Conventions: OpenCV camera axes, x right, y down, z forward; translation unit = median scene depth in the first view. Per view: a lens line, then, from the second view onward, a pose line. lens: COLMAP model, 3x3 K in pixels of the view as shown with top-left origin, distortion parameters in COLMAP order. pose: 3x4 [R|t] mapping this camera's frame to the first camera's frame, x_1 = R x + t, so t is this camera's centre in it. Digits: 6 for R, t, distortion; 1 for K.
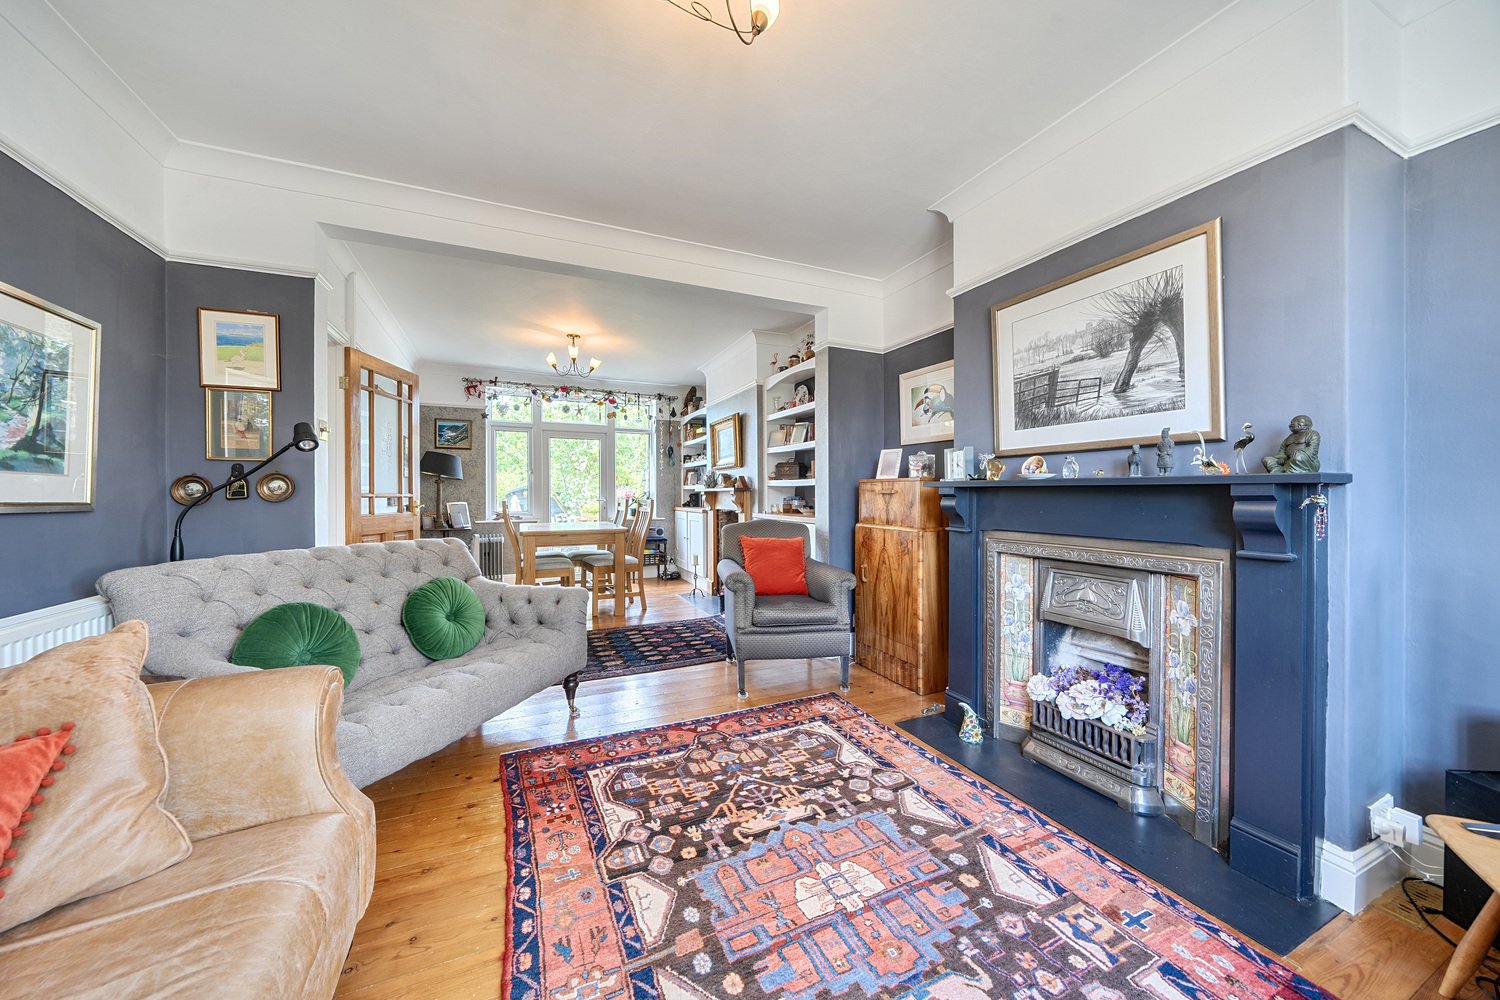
lens RADIAL K [[518.9, 0, 753.8], [0, 518.9, 498.5], [0, 0, 1]] dist [-0.005351, 0.000120]
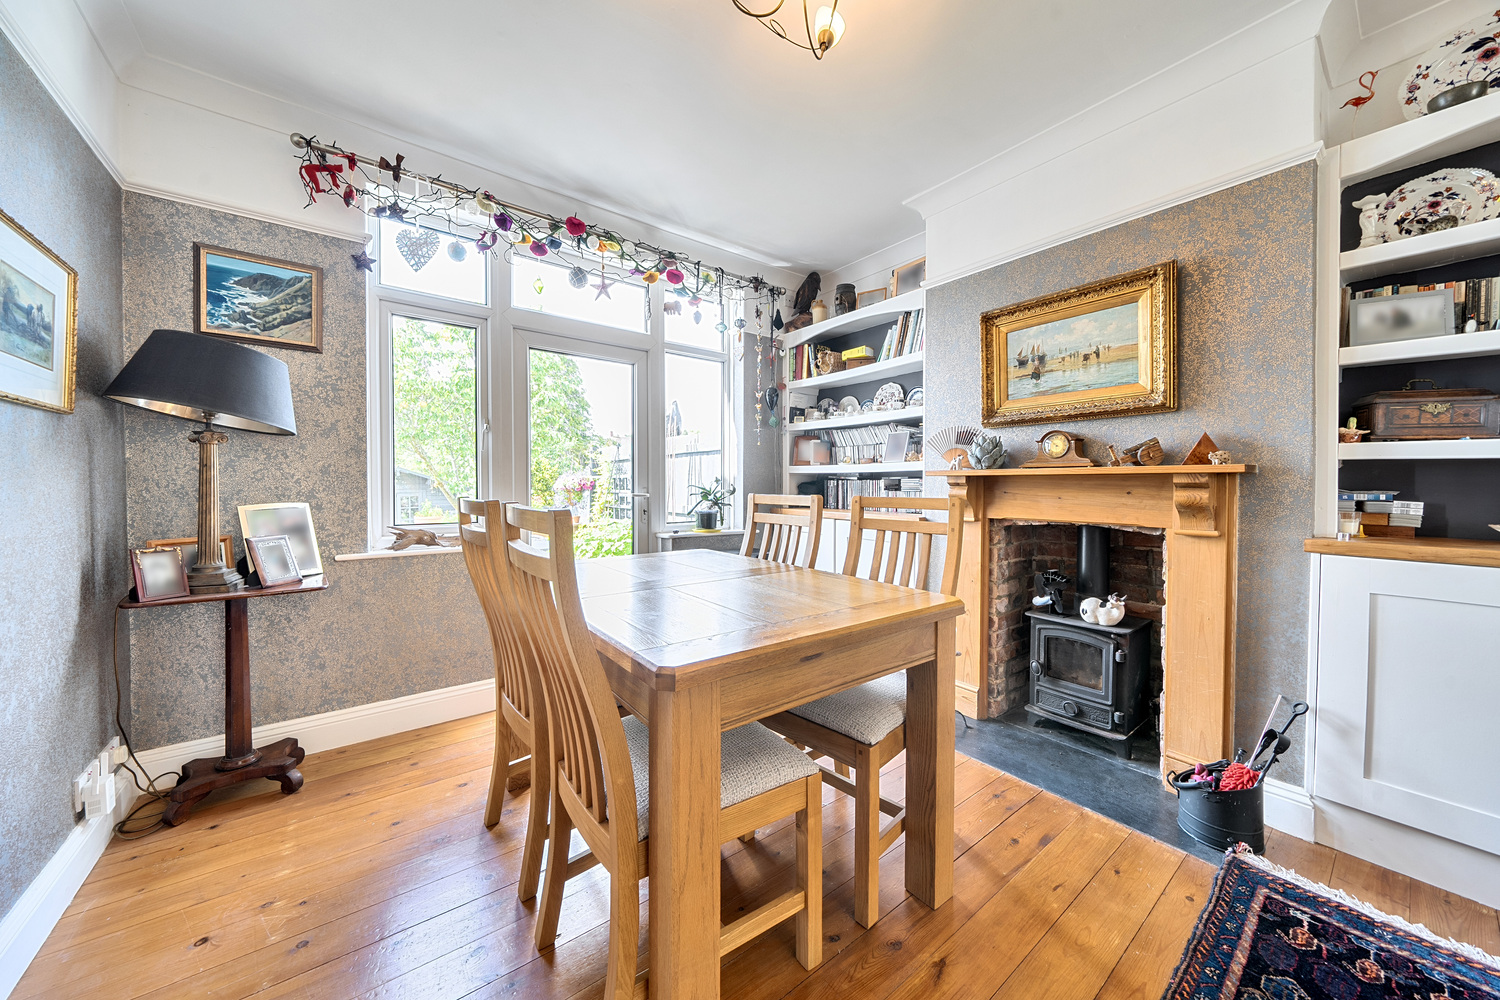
lens RADIAL K [[518.9, 0, 740.6], [0, 518.9, 494.9], [0, 0, 1]] dist [-0.005351, 0.000120]
pose [[0.978111, 0.002700, 0.208065, -0.322214], [-0.005694, 0.999889, 0.013792, -0.003990], [-0.208004, -0.014675, 0.978018, 0.565216]]
